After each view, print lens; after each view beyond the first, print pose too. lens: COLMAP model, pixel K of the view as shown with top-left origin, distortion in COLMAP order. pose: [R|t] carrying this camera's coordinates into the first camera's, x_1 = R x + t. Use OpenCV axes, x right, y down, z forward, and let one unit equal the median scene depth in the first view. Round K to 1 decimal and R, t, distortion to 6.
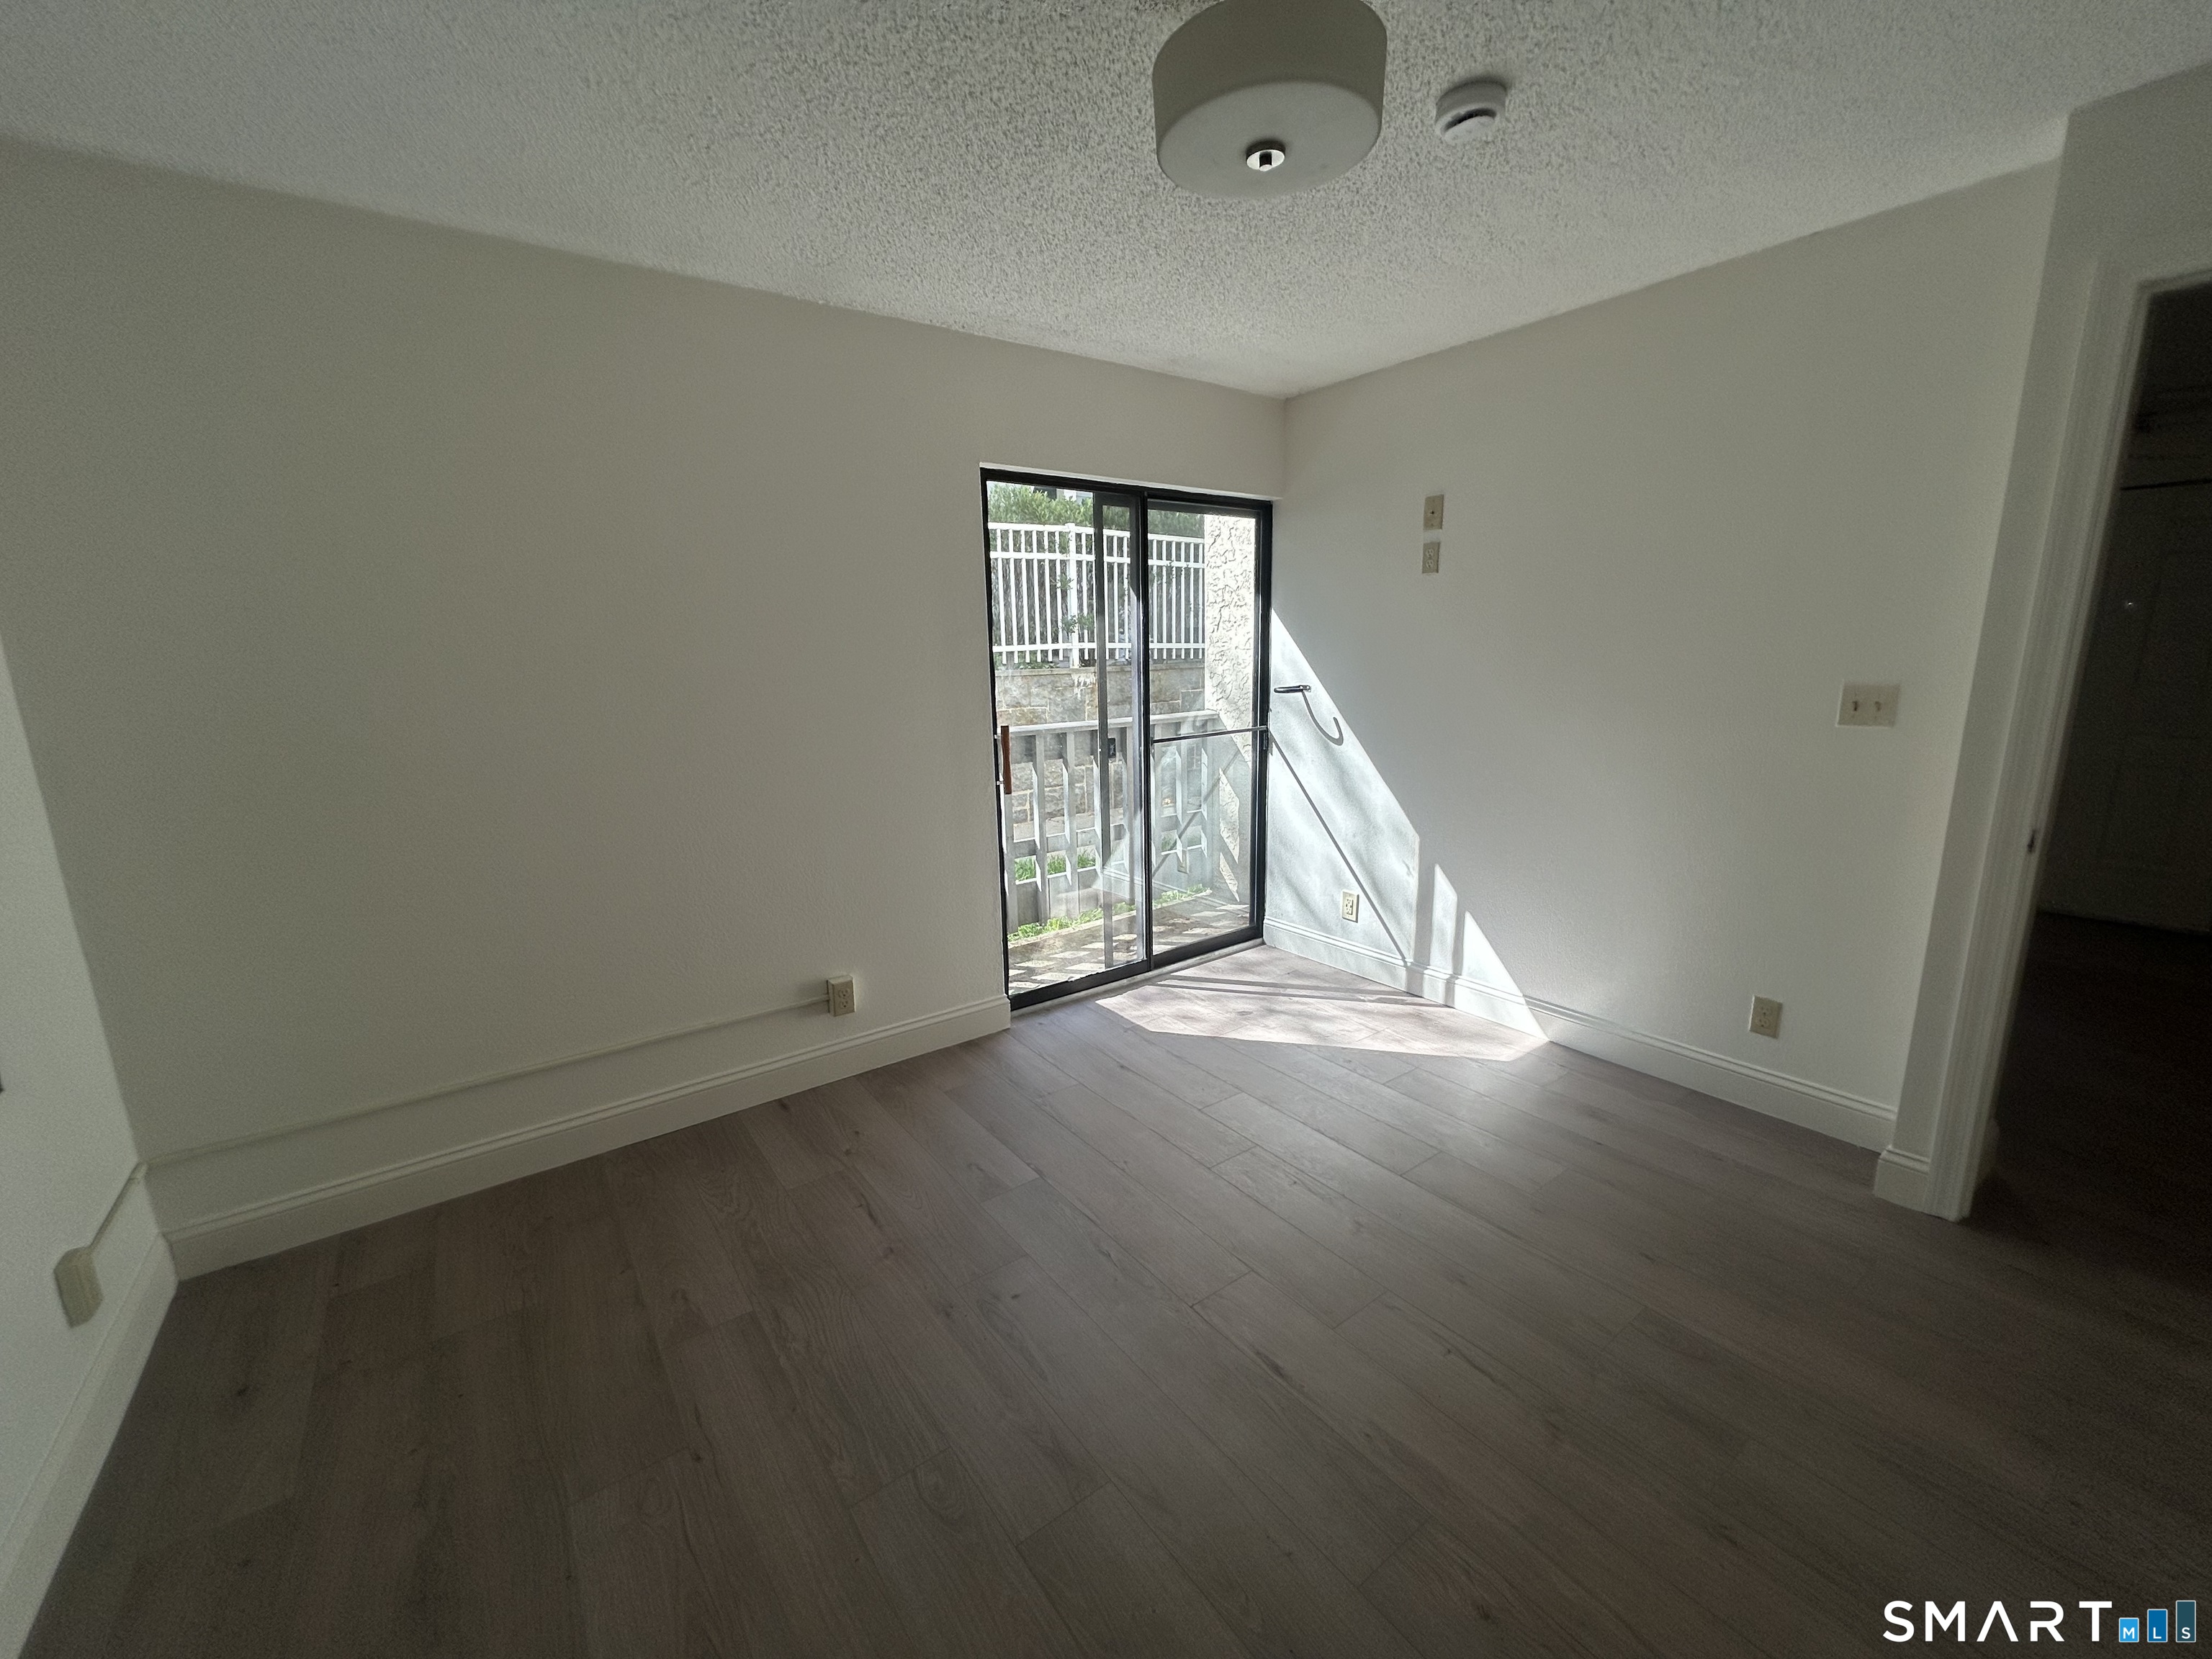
lens RADIAL K [[887.3, 0, 1107.2], [0, 887.3, 829.1], [0, 0, 1]] dist [-0.000917, 0.000030]
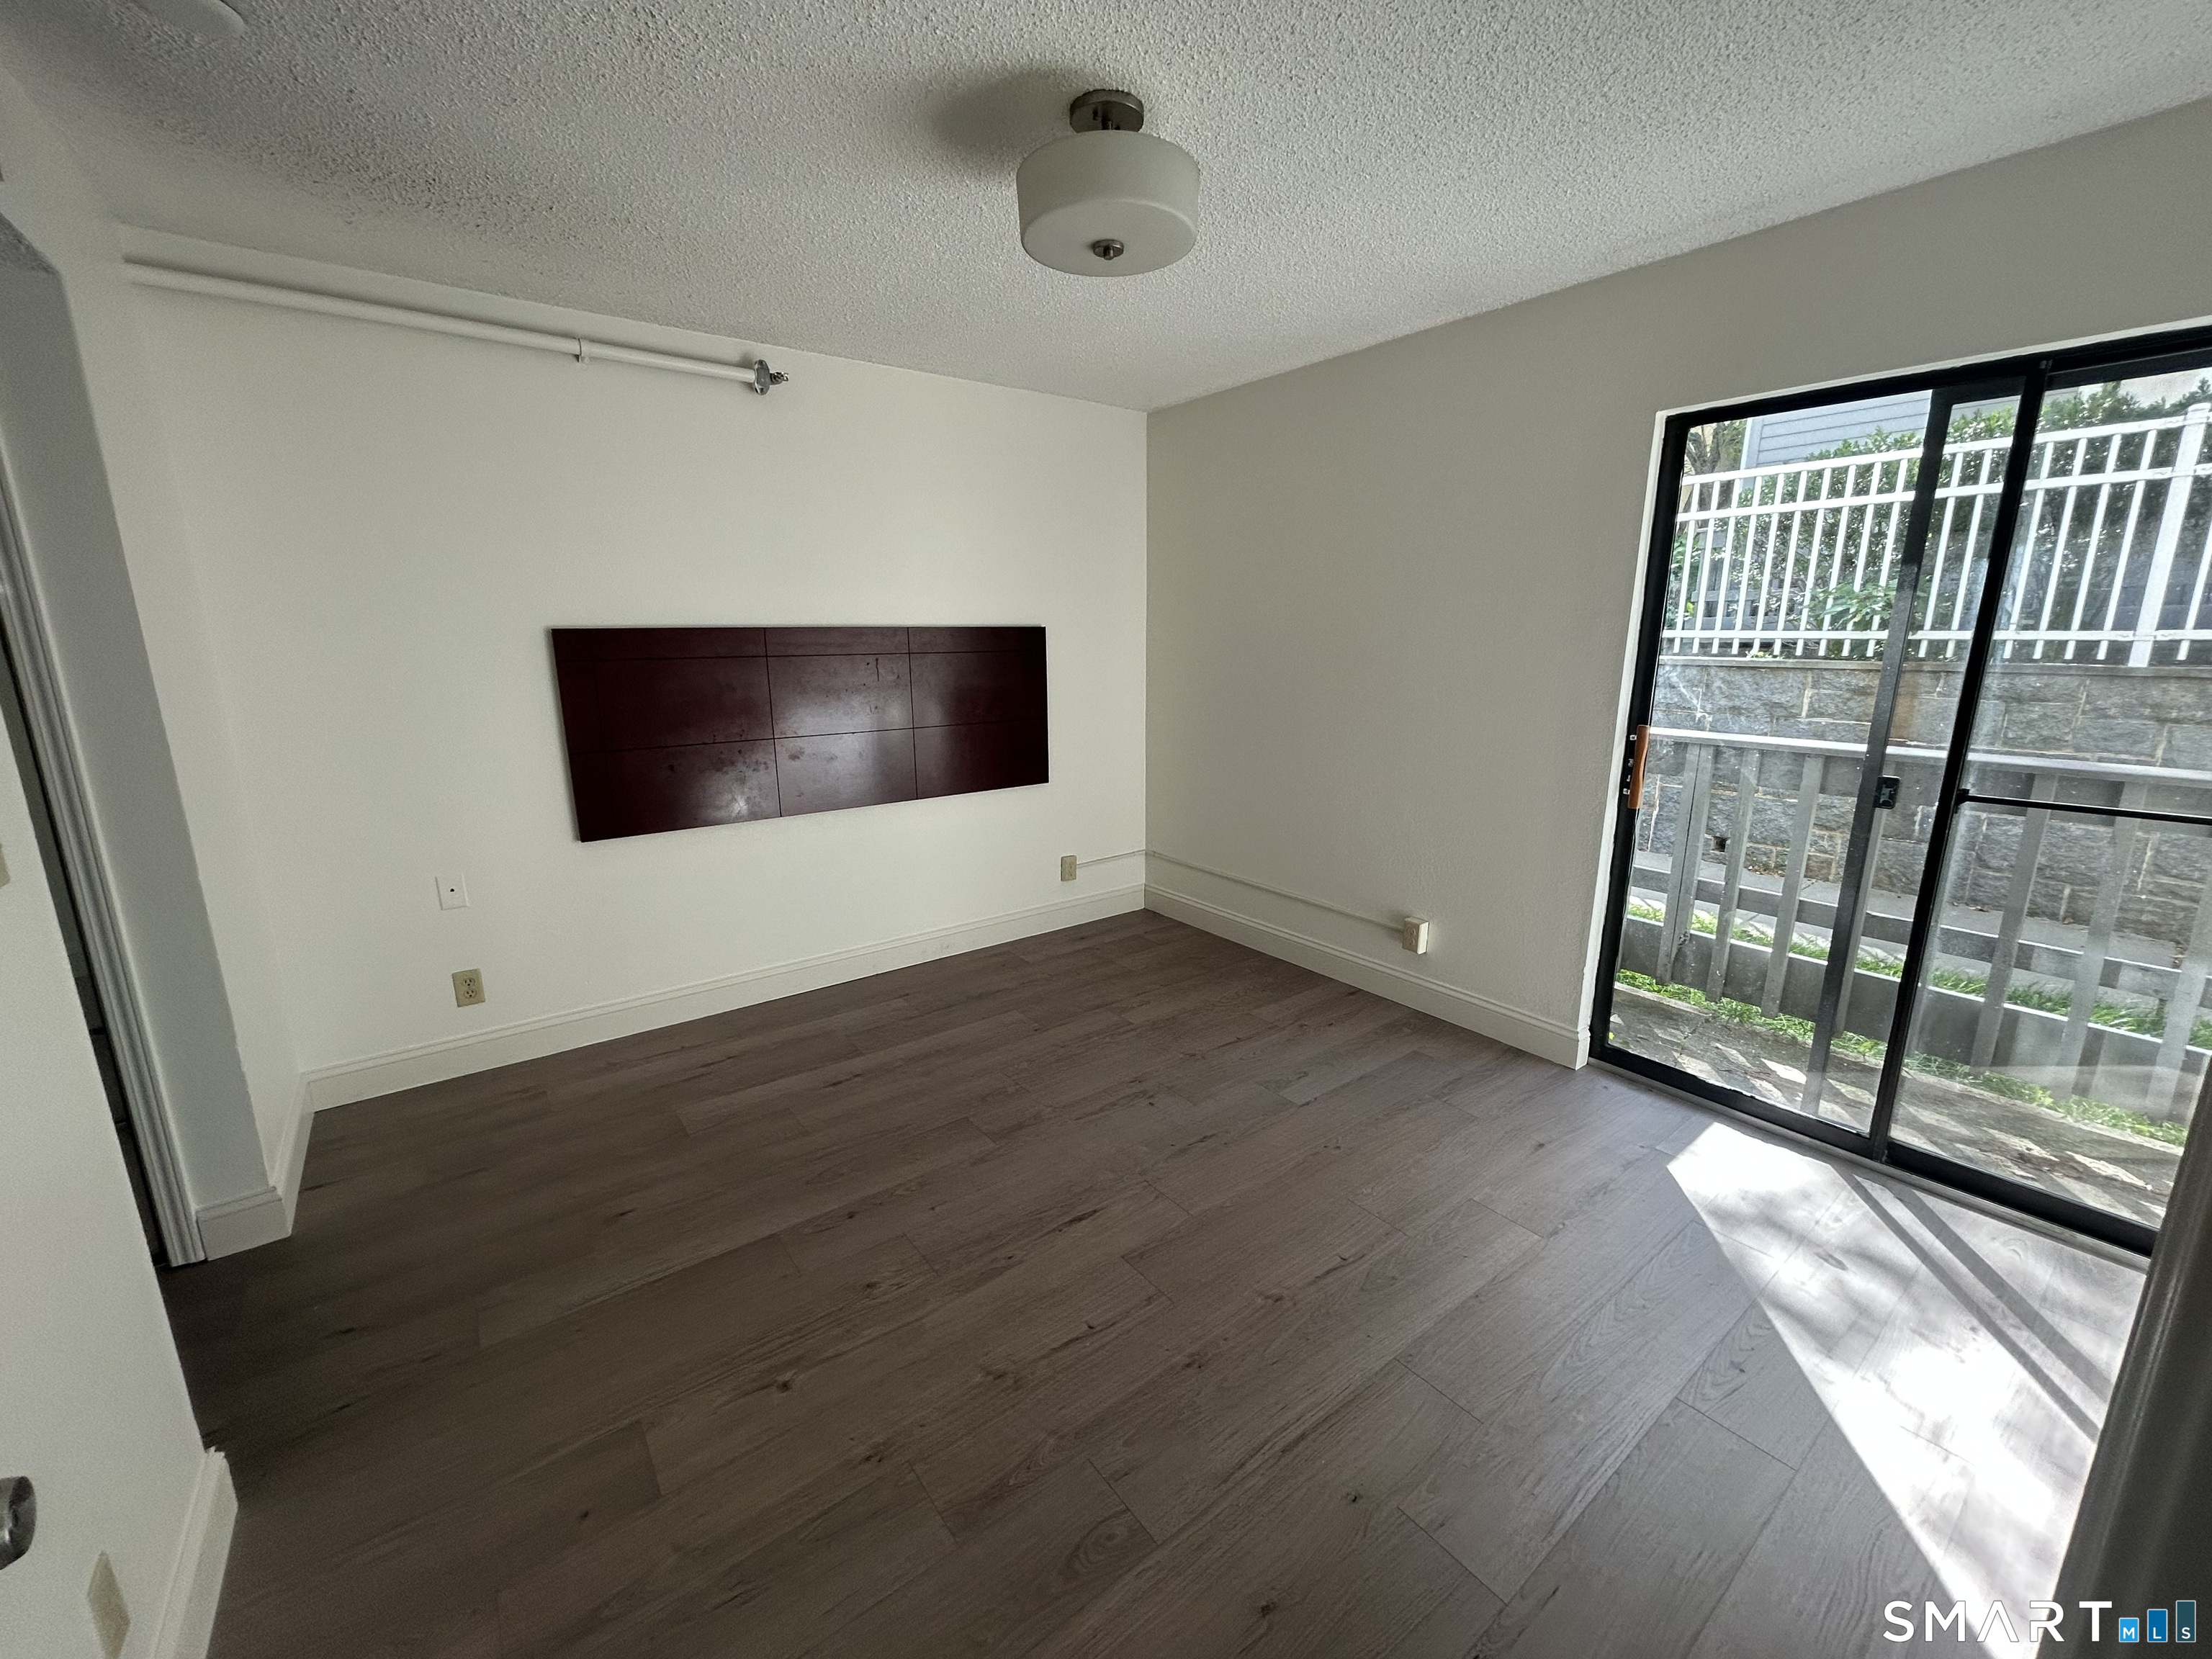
lens RADIAL K [[887.3, 0, 1107.2], [0, 887.3, 829.1], [0, 0, 1]] dist [-0.000917, 0.000030]
pose [[0.022983, 0.241207, -0.970202, 0.686978], [-0.201075, 0.951742, 0.231854, -0.113810], [0.979306, 0.189755, 0.070375, 0.455541]]
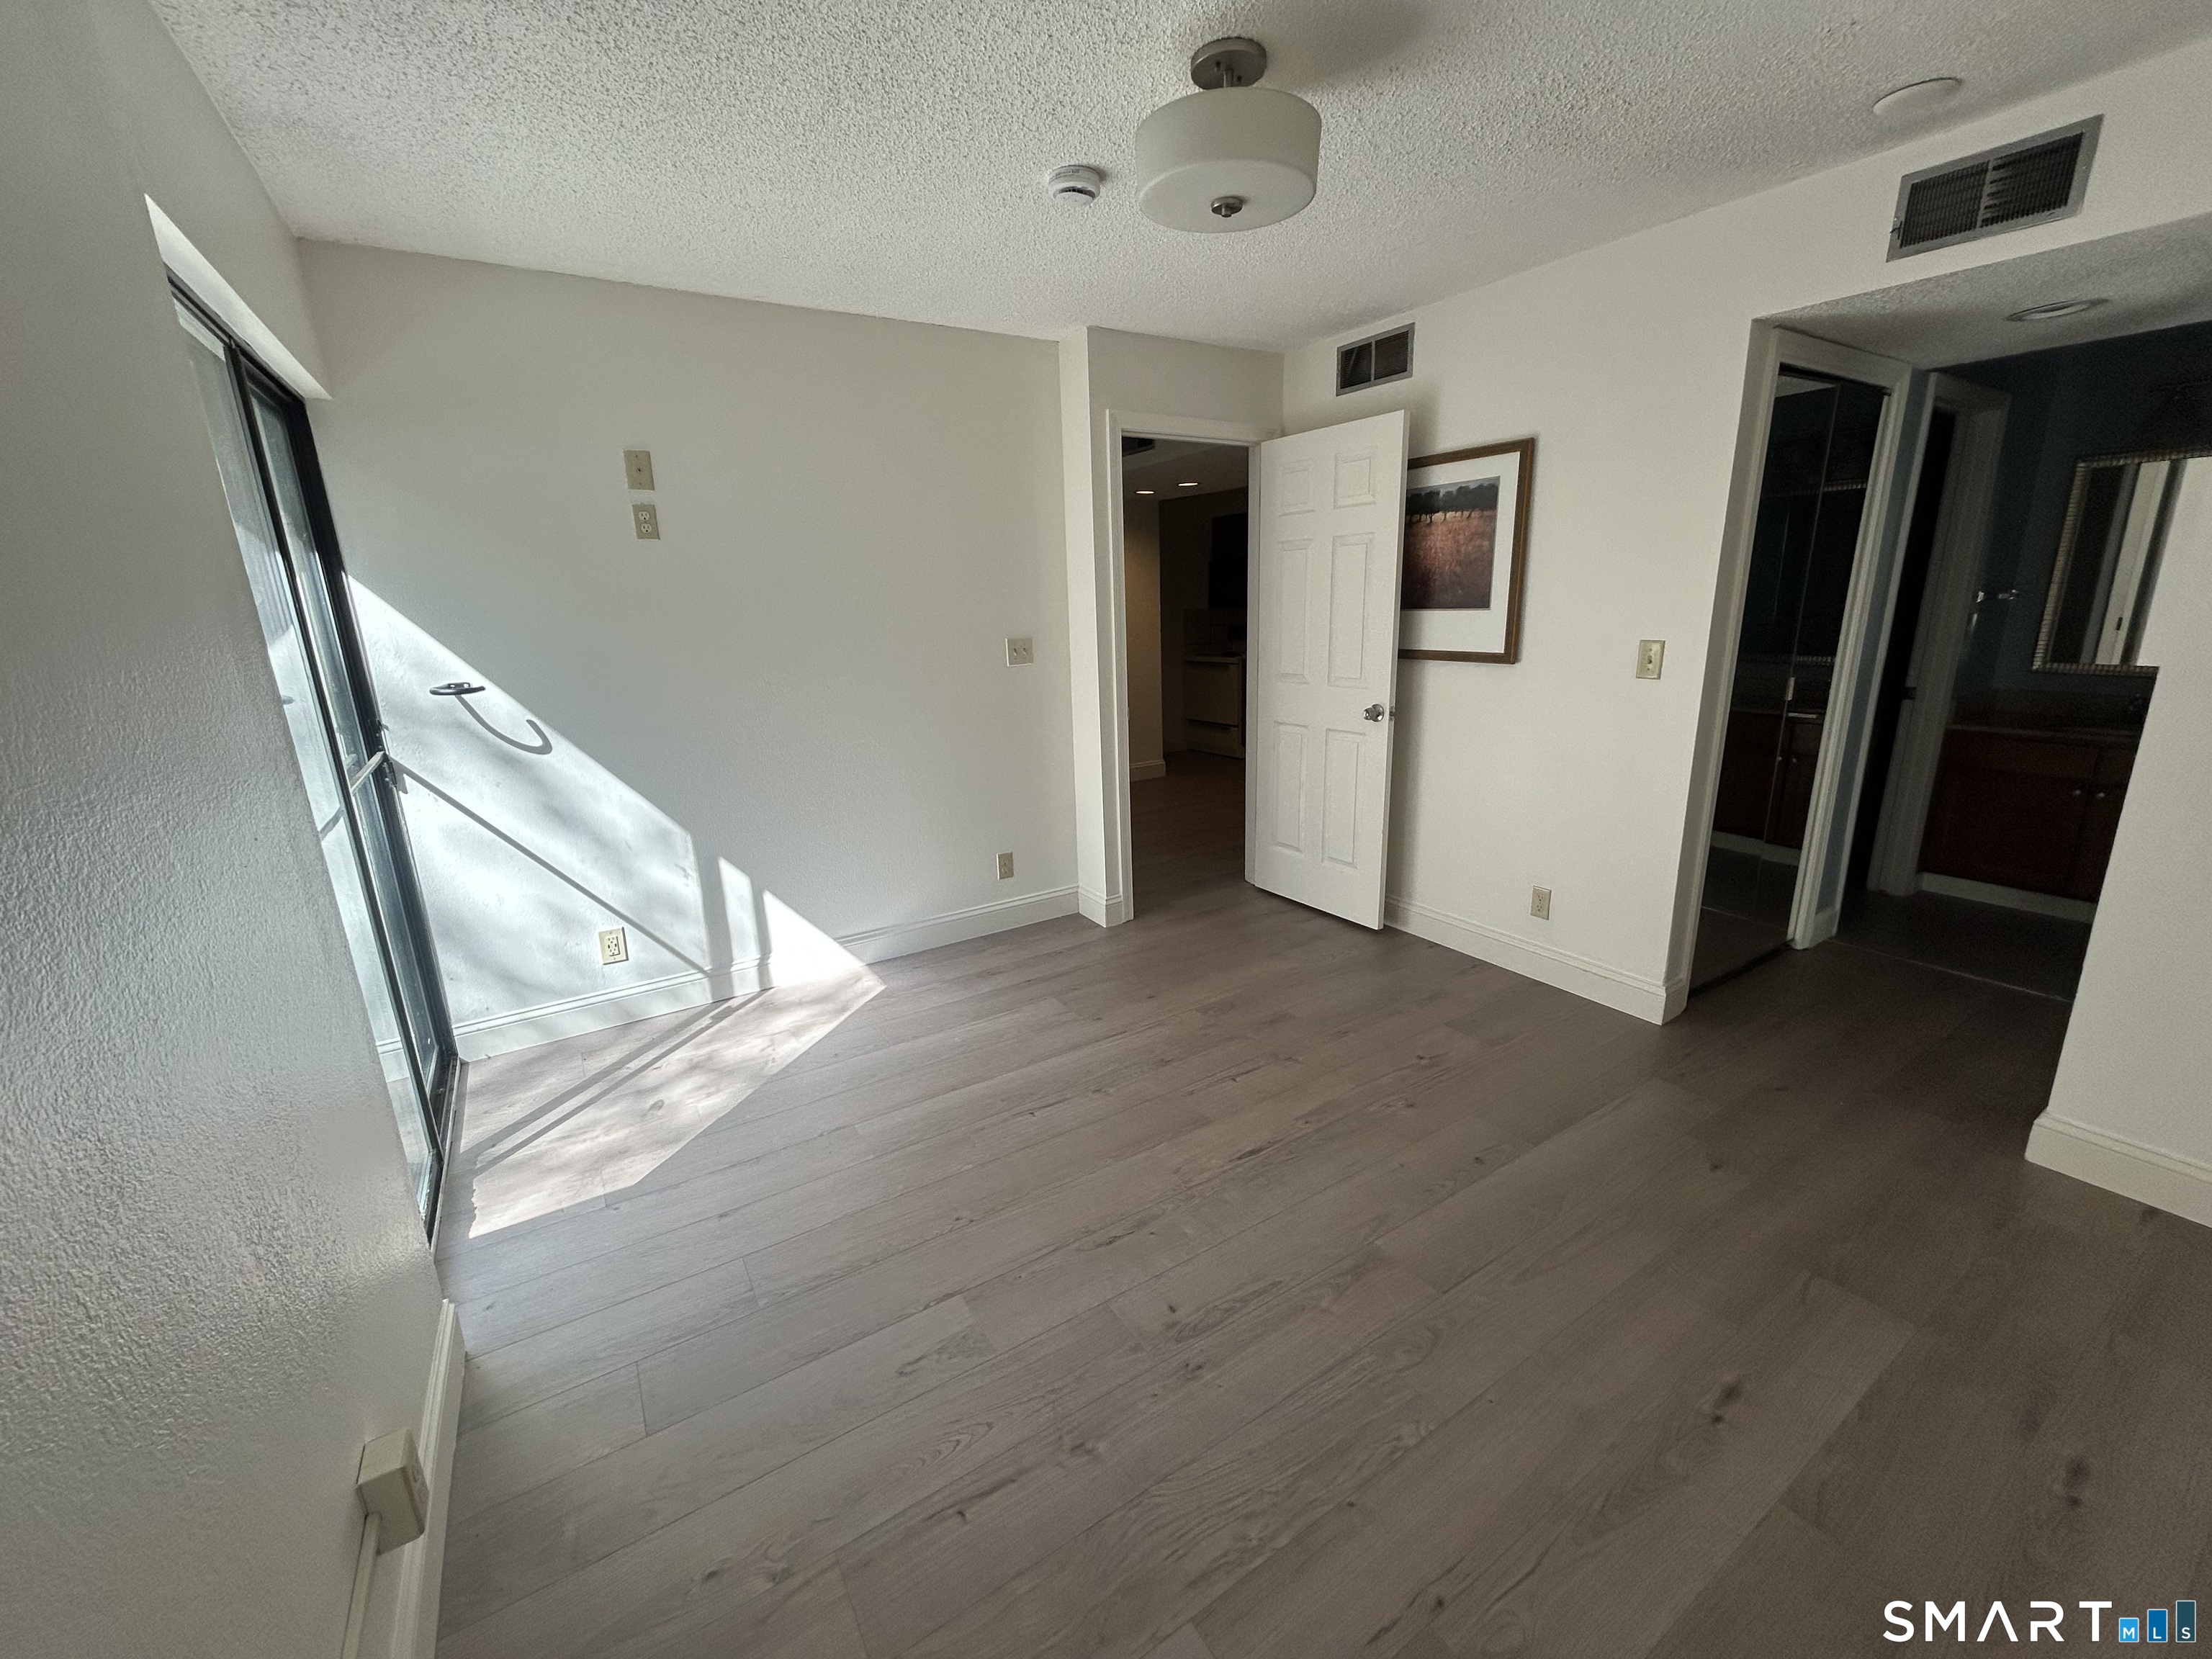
lens RADIAL K [[887.3, 0, 1107.2], [0, 887.3, 829.1], [0, 0, 1]] dist [-0.000917, 0.000030]
pose [[0.065146, -0.232356, 0.970447, -0.539099], [0.228179, 0.950215, 0.212194, -0.097589], [-0.971437, 0.207612, 0.114921, 0.516725]]
